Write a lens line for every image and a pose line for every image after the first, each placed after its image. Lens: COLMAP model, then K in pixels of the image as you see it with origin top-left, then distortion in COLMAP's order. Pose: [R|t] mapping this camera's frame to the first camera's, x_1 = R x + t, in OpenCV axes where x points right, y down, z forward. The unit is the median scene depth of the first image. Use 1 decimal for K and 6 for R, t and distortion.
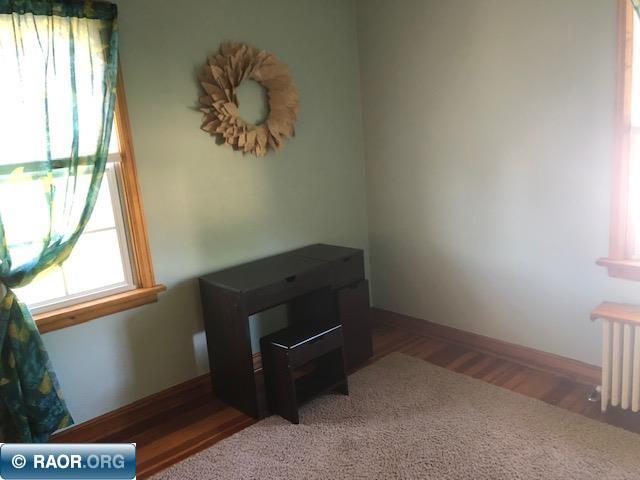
lens RADIAL K [[509.1, 0, 320.0], [0, 509.1, 240.0], [0, 0, 1]] dist [0.043118, -0.050892]
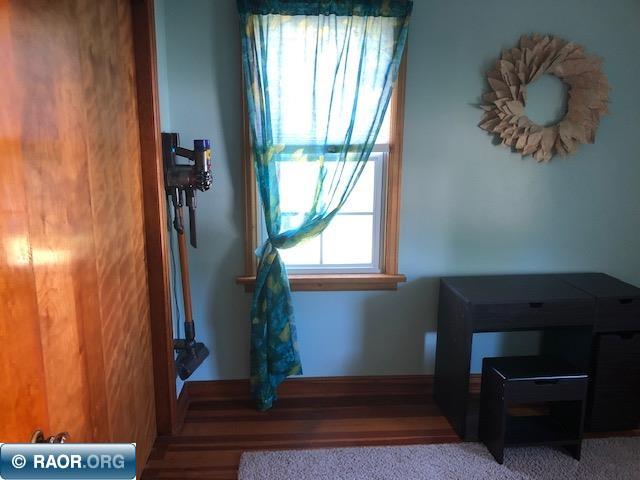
lens RADIAL K [[509.1, 0, 320.0], [0, 509.1, 240.0], [0, 0, 1]] dist [0.043118, -0.050892]
pose [[0.799460, 0.201083, -0.566066, 0.121887], [-0.194455, 0.978202, 0.072855, -0.024069], [0.568376, 0.051830, 0.821135, 0.061906]]
